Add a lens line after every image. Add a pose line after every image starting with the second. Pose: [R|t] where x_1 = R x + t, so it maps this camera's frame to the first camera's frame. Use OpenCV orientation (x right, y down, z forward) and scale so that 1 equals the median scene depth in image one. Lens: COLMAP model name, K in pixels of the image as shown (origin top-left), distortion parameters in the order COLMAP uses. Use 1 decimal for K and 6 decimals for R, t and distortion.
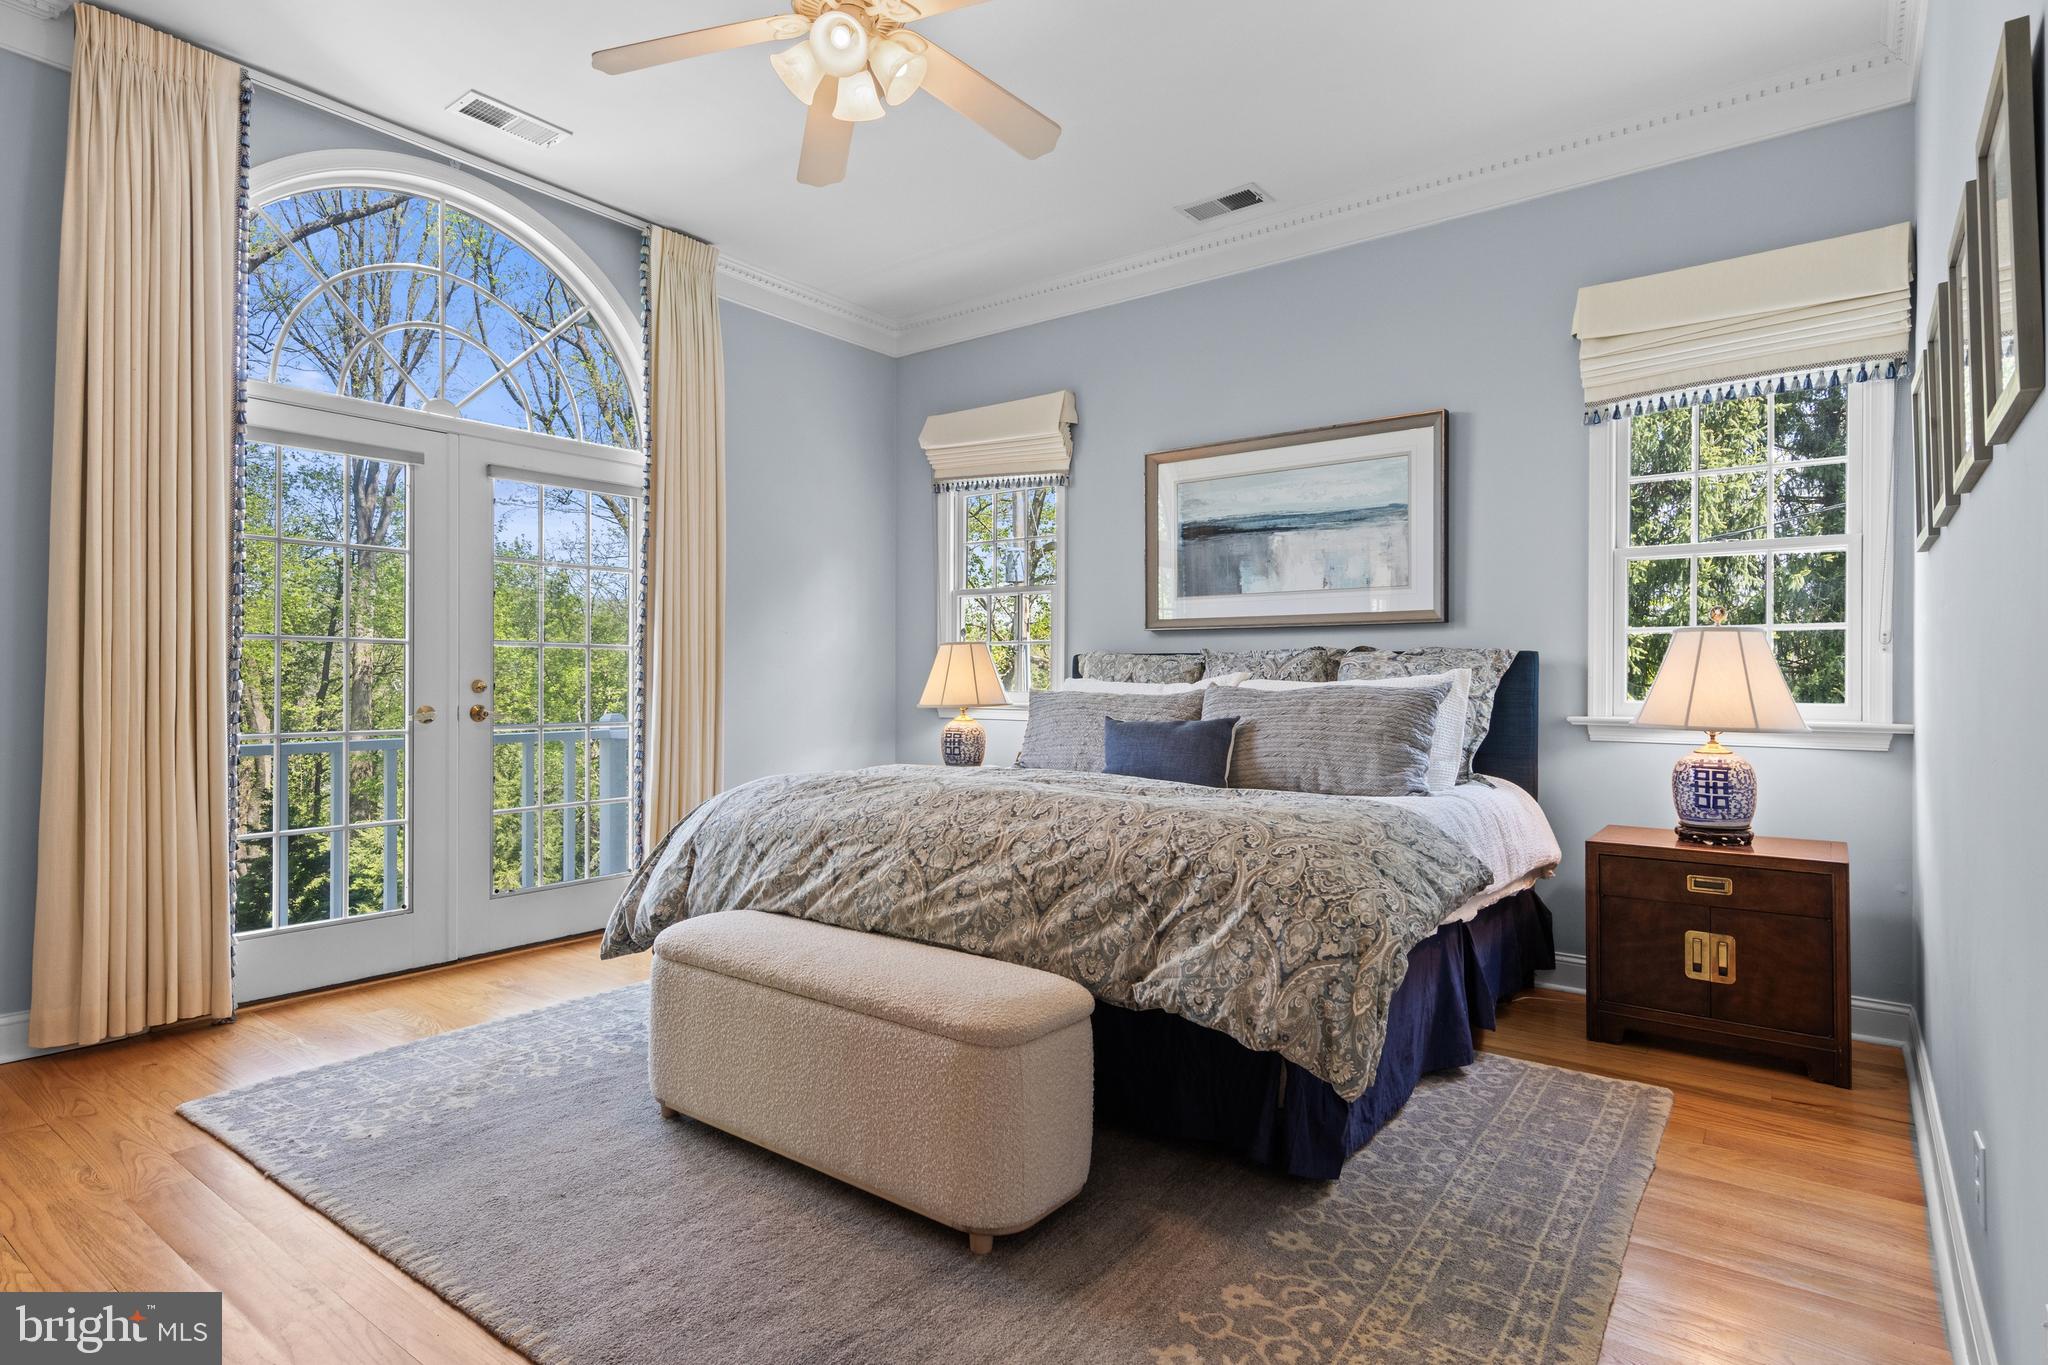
lens RADIAL K [[1057.0, 0, 1018.7], [0, 1057.0, 688.0], [0, 0, 1]] dist [0.009430, -0.002589]
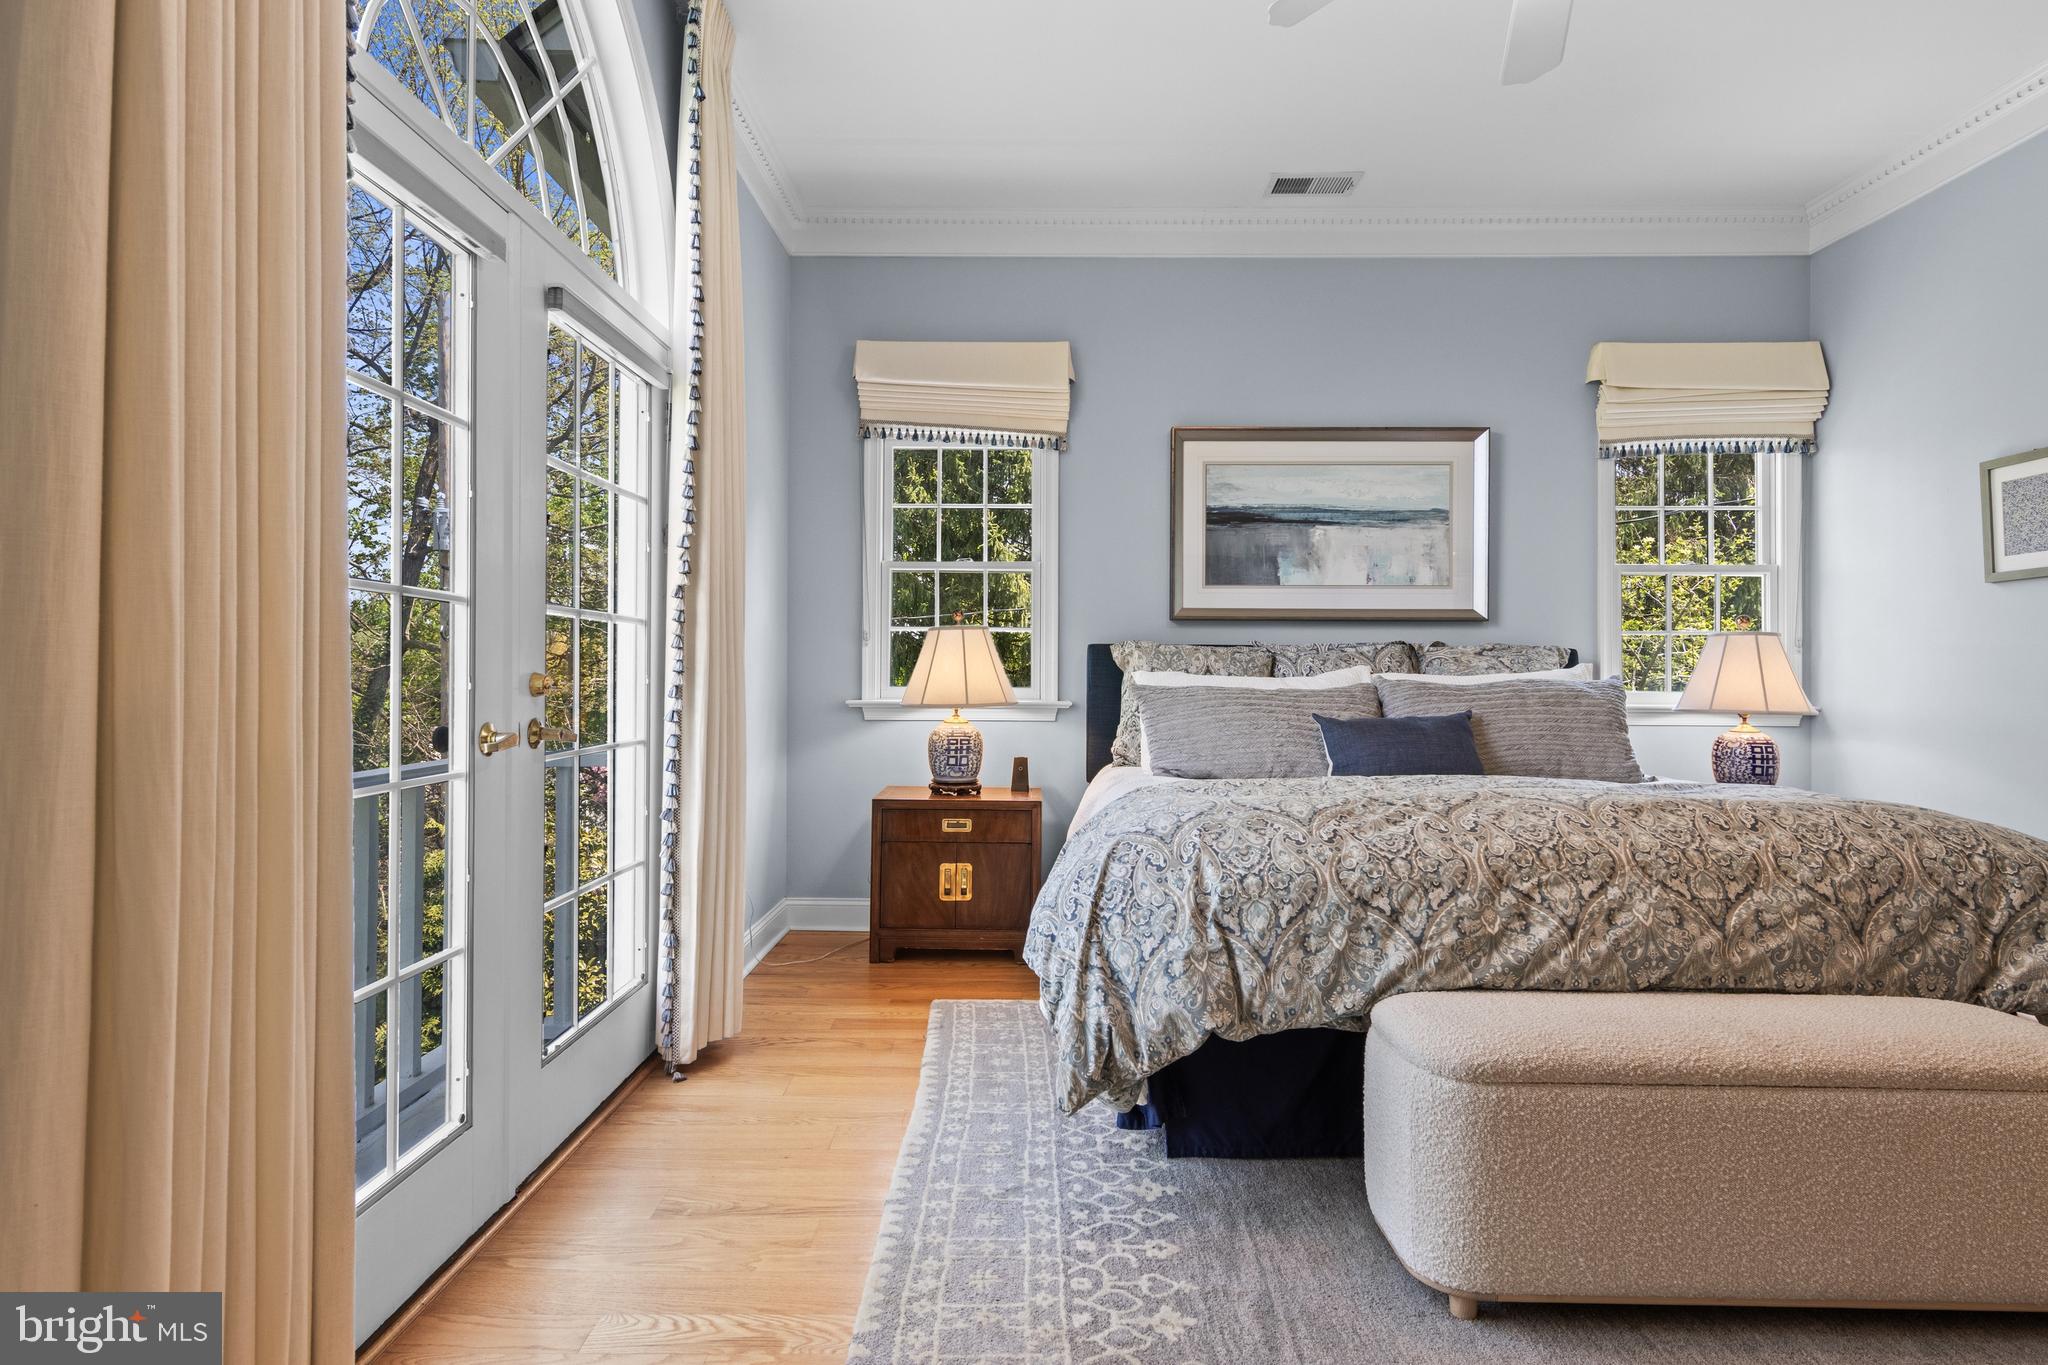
lens RADIAL K [[1057.0, 0, 1023.8], [0, 1057.0, 663.1], [0, 0, 1]] dist [0.009430, -0.002589]
pose [[0.801592, 0.005903, 0.597843, -0.632991], [0.003229, 0.999894, -0.014201, -0.004298], [-0.597863, 0.013314, 0.801488, 0.403552]]
